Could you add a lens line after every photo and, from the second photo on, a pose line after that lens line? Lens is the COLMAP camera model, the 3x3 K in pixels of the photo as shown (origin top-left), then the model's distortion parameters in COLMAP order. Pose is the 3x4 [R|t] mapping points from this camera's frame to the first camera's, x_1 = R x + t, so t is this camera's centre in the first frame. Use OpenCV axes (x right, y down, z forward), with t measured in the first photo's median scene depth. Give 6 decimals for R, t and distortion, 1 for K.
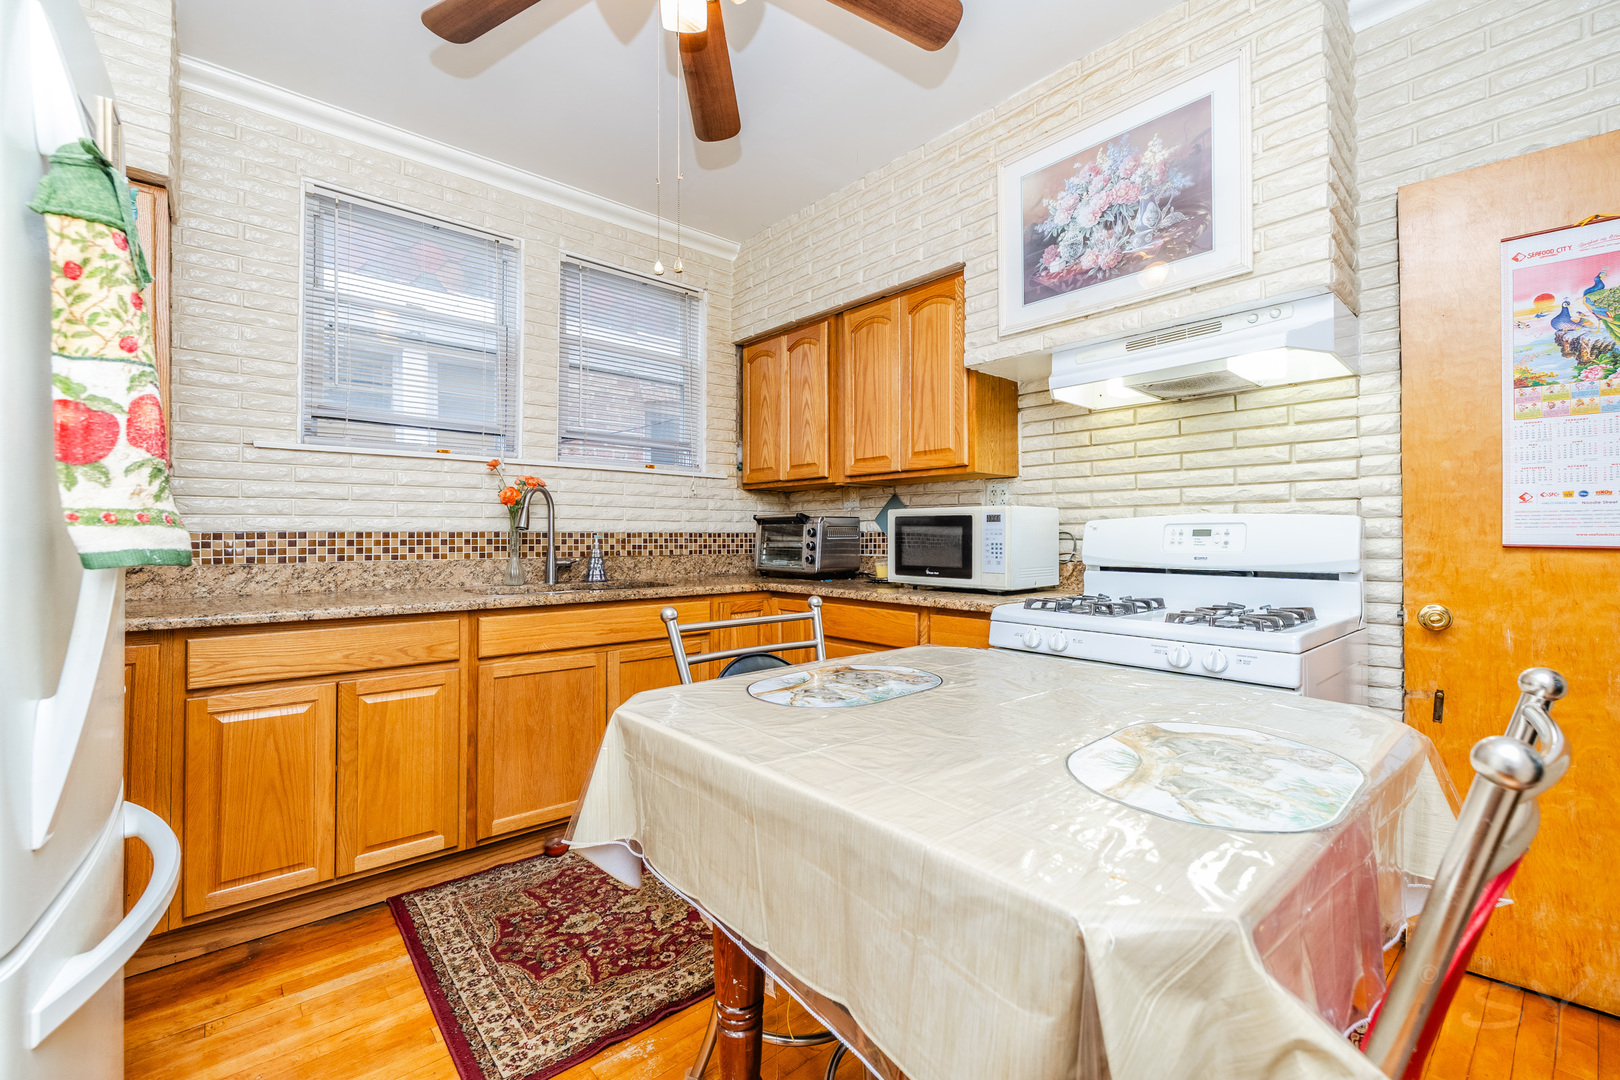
lens RADIAL K [[678.5, 0, 803.7], [0, 678.5, 533.8], [0, 0, 1]] dist [0.001506, 0.000578]
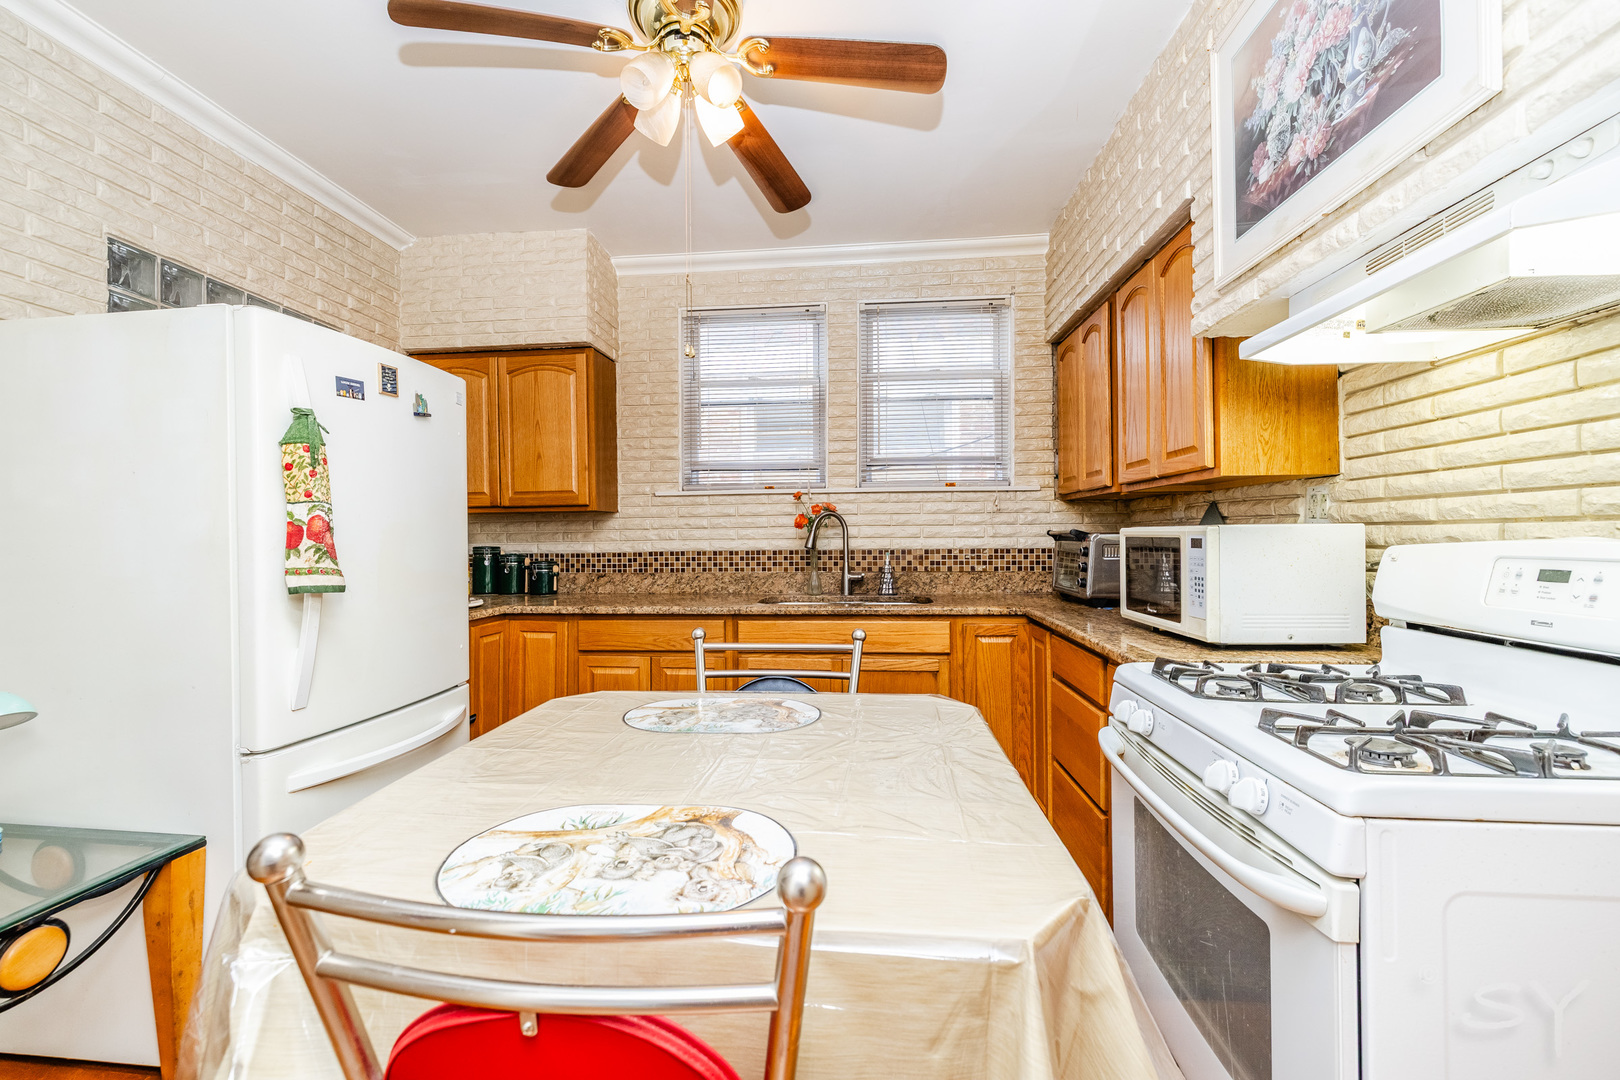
lens RADIAL K [[678.5, 0, 798.7], [0, 678.5, 536.9], [0, 0, 1]] dist [0.001506, 0.000578]
pose [[0.689406, -0.005676, -0.724353, 0.482643], [0.011298, 0.999932, 0.002917, -0.034458], [0.724287, -0.010195, 0.689424, 0.172111]]
